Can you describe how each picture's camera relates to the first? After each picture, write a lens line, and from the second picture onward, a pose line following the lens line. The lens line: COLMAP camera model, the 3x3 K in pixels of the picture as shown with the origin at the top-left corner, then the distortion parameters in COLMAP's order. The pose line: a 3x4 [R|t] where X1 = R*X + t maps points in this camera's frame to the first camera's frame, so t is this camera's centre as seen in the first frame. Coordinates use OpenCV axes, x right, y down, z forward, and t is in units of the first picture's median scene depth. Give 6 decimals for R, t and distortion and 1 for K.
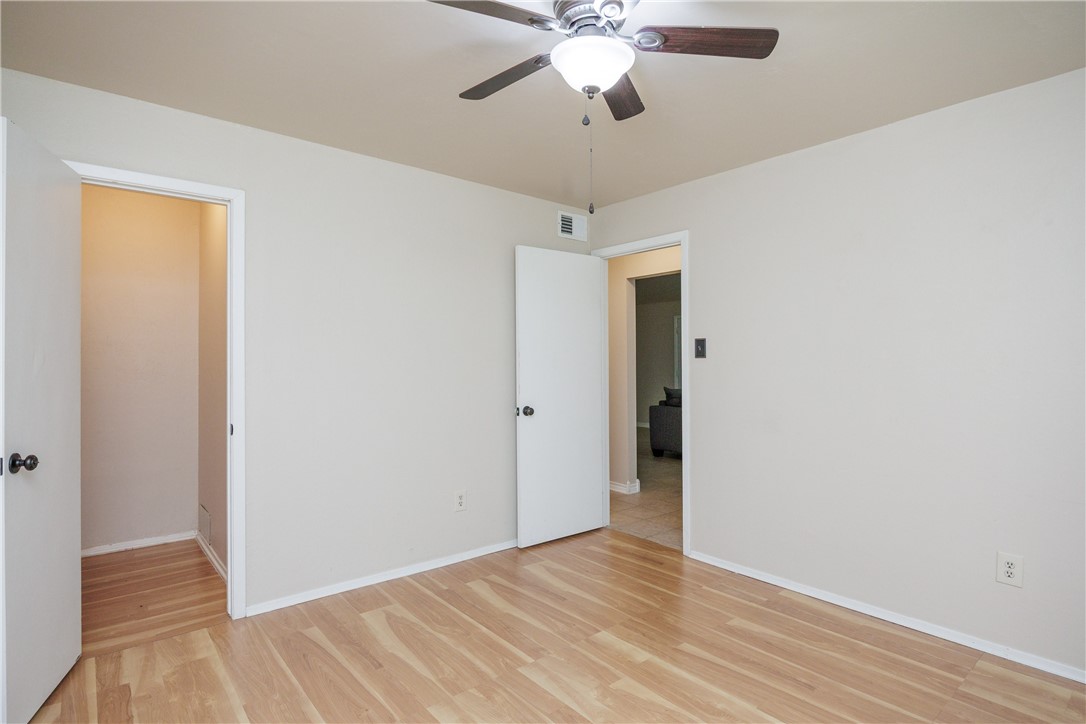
lens RADIAL K [[553.9, 0, 544.3], [0, 553.9, 356.9], [0, 0, 1]] dist [-0.015955, 0.000520]
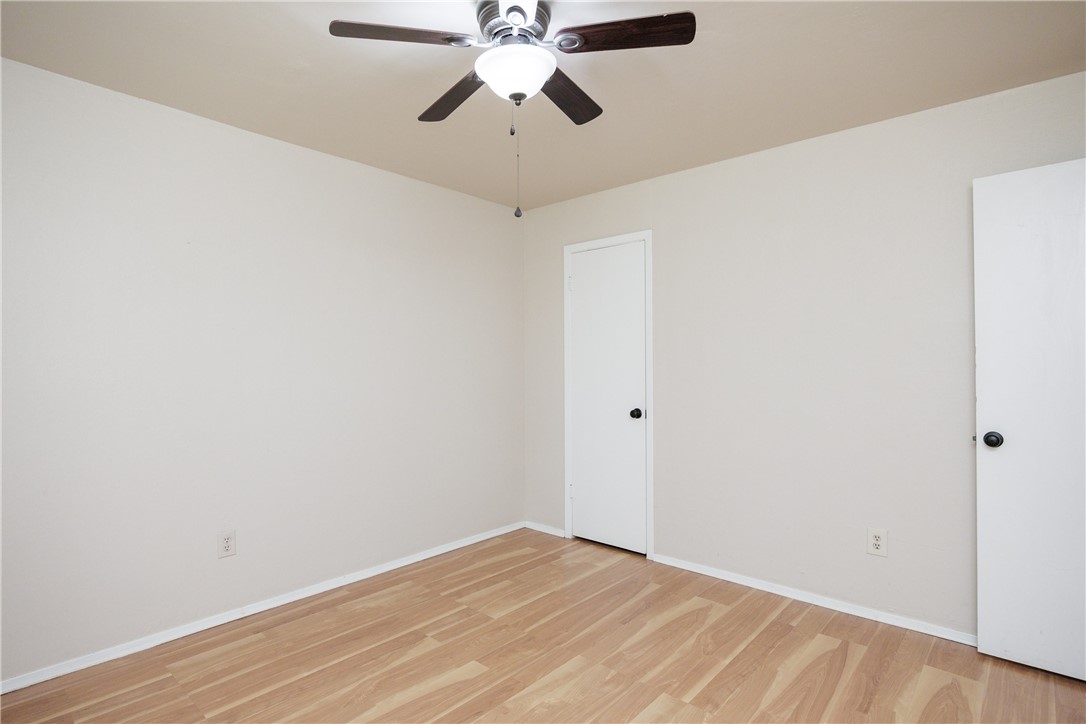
lens RADIAL K [[553.9, 0, 547.2], [0, 553.9, 366.2], [0, 0, 1]] dist [-0.015955, 0.000520]
pose [[0.152917, 0.000460, -0.988239, 0.669293], [0.002507, 0.999996, 0.000853, 0.018413], [0.988236, -0.002608, 0.152915, 0.544414]]
